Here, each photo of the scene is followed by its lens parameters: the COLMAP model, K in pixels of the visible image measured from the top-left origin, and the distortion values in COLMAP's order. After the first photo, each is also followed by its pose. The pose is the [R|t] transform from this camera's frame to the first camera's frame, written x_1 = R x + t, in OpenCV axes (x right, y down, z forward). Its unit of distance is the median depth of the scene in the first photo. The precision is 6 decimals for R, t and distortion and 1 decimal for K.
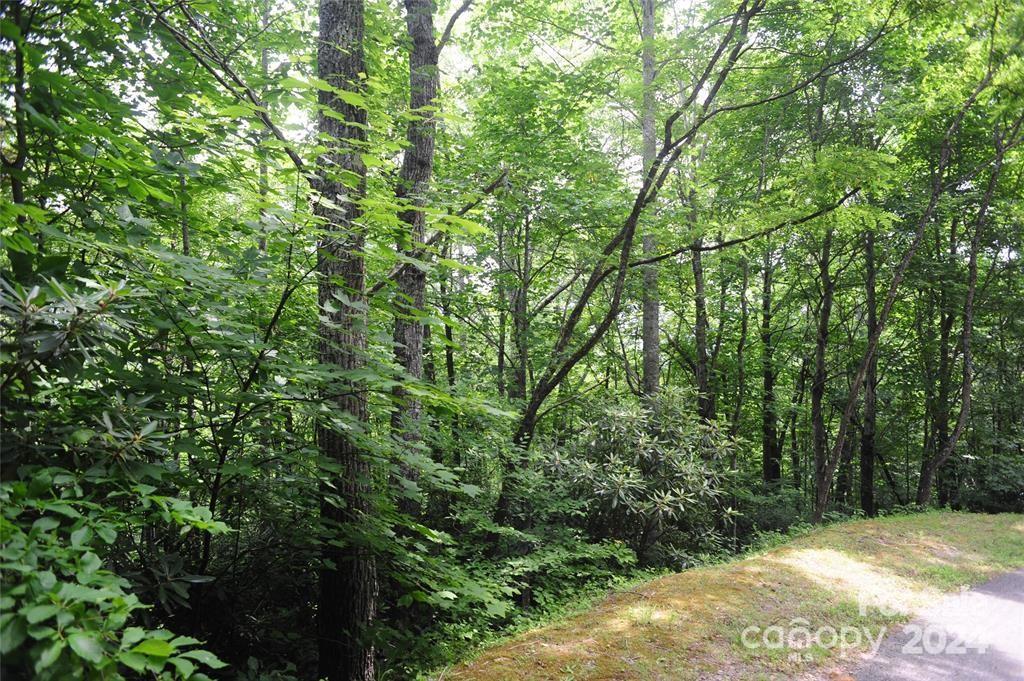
lens RADIAL K [[697.3, 0, 512.0], [0, 697.3, 340.5], [0, 0, 1]] dist [-0.087943, 0.081193]
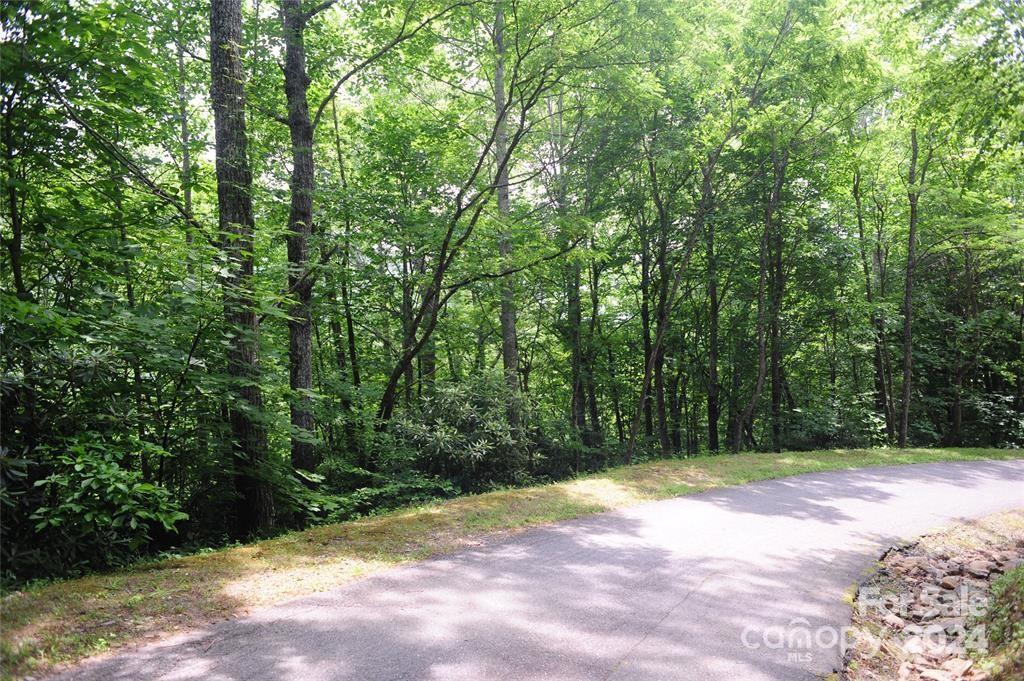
lens RADIAL K [[697.3, 0, 512.0], [0, 697.3, 340.5], [0, 0, 1]] dist [-0.087943, 0.081193]
pose [[0.996262, -0.041176, 0.075943, 0.237468], [0.038411, 0.998557, 0.037520, -0.060976], [-0.077379, -0.034463, 0.996406, -0.571959]]
